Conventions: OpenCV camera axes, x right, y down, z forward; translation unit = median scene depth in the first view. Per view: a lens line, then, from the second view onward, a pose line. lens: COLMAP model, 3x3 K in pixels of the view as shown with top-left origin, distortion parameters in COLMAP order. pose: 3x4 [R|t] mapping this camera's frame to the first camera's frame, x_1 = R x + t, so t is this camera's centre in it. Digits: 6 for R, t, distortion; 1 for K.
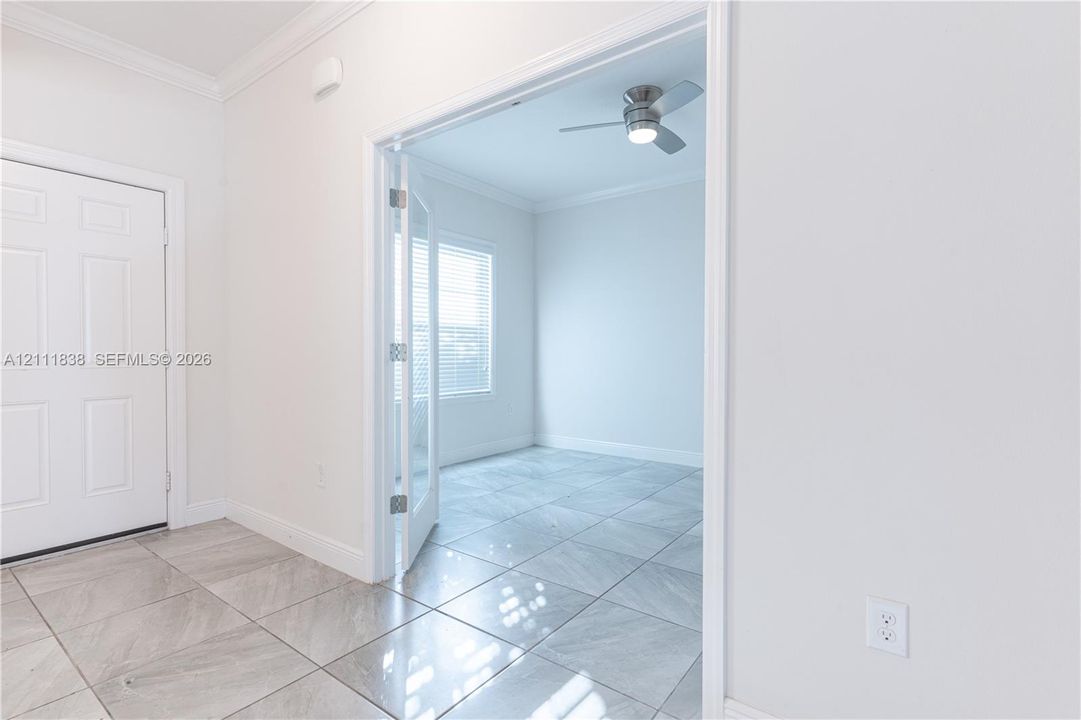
lens RADIAL K [[511.3, 0, 535.3], [0, 511.3, 357.6], [0, 0, 1]] dist [0.000319, 0.000848]
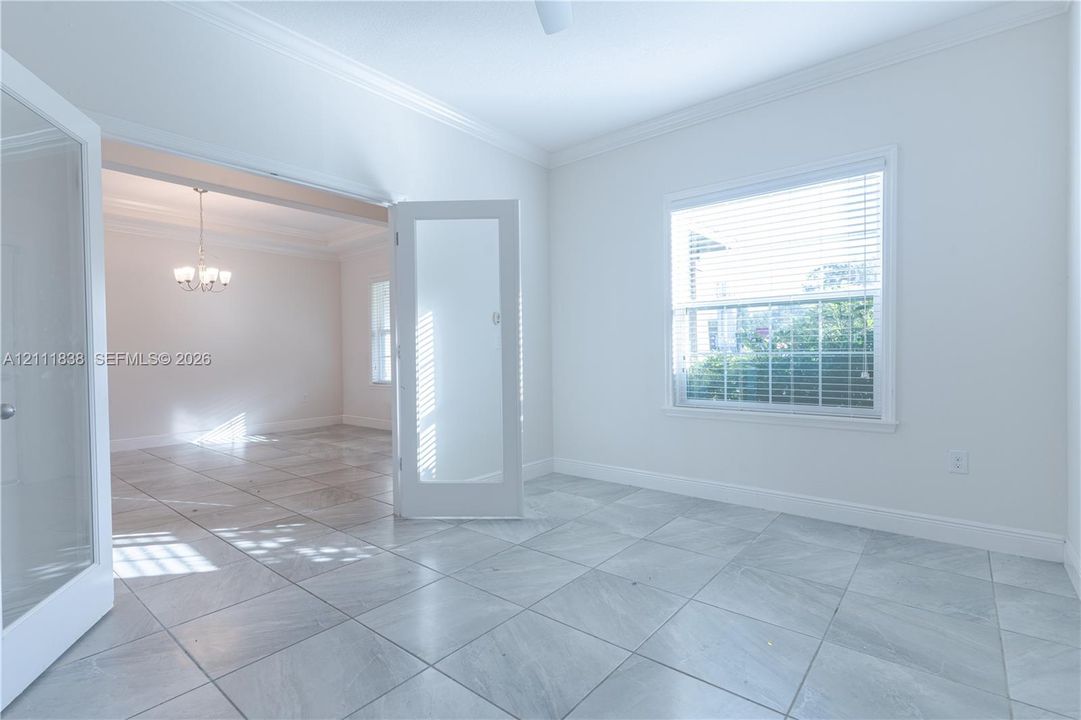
lens RADIAL K [[511.3, 0, 535.3], [0, 511.3, 357.6], [0, 0, 1]] dist [0.000319, 0.000848]
pose [[-0.066934, 0.014902, -0.997646, 0.789602], [0.007174, 0.999870, 0.014454, -0.015184], [0.997732, -0.006190, -0.067032, 1.061410]]
